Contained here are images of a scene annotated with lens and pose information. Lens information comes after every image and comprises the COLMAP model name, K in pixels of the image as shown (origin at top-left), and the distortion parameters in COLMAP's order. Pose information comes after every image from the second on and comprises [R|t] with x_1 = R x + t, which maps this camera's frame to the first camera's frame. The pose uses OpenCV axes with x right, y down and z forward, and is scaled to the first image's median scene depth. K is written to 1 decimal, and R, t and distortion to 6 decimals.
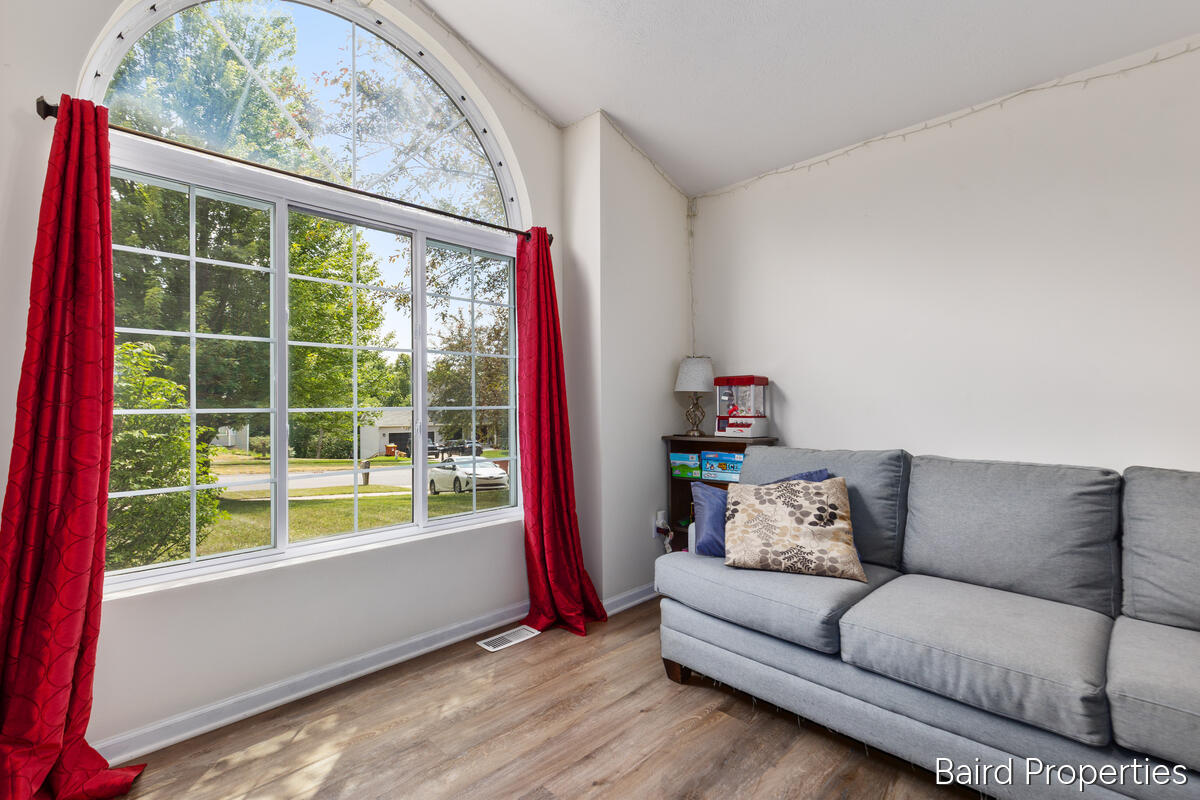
lens RADIAL K [[539.9, 0, 604.2], [0, 539.9, 397.8], [0, 0, 1]] dist [0.009087, -0.000290]
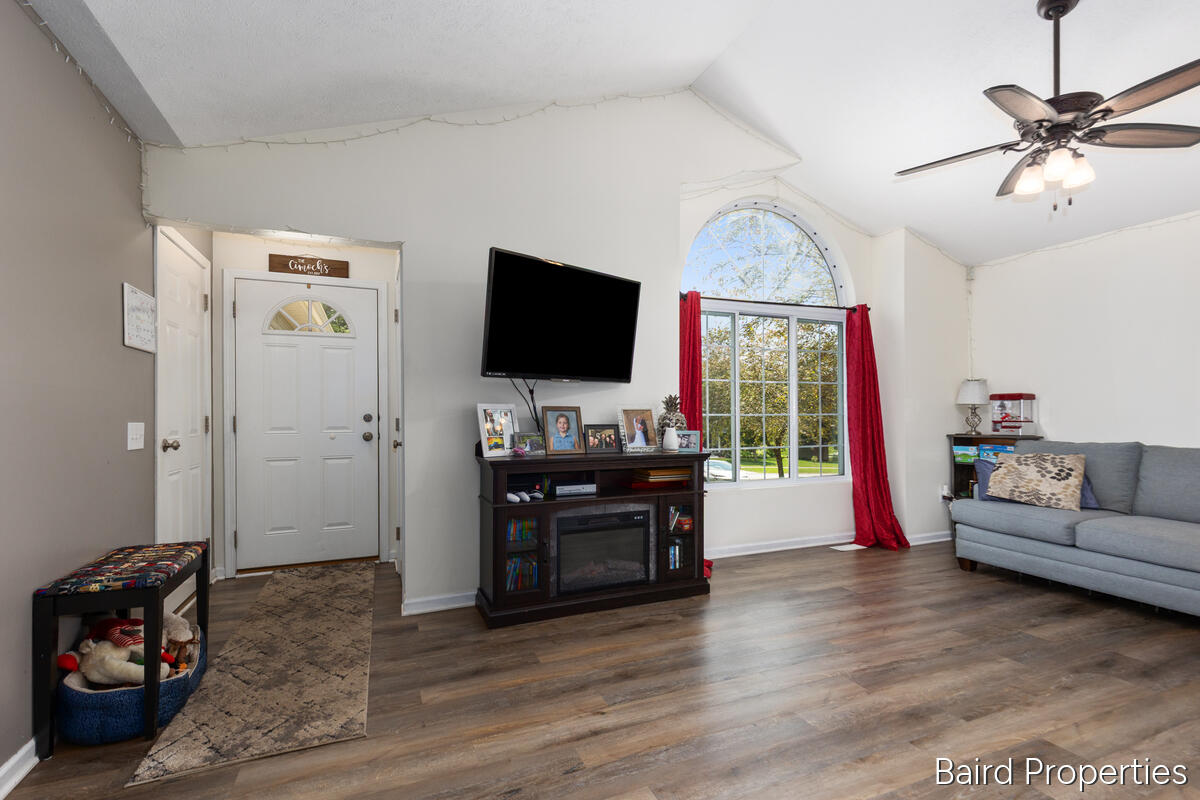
lens RADIAL K [[547.9, 0, 599.7], [0, 547.9, 409.0], [0, 0, 1]] dist [0.005359, 0.000025]
pose [[0.923812, 0.001609, -0.382843, -0.229449], [0.000542, 0.999985, 0.005512, -0.008617], [0.382846, -0.005300, 0.923797, -0.884036]]
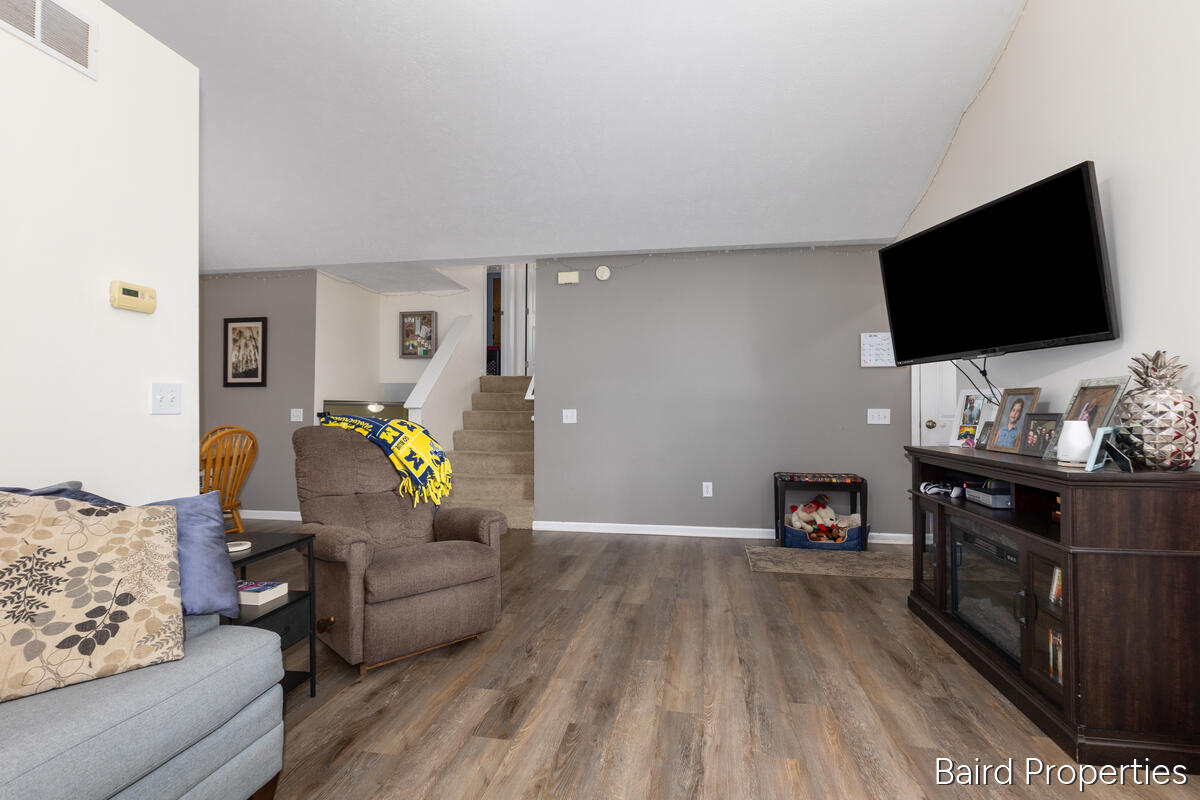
lens RADIAL K [[546.0, 0, 600.0], [0, 546.0, 400.0], [0, 0, 1]] dist [-0.001068, -0.000136]
pose [[-0.820408, -0.003663, -0.571766, 0.307645], [0.013126, 0.999595, -0.025238, 0.025916], [0.571628, -0.028211, -0.820028, 0.581040]]
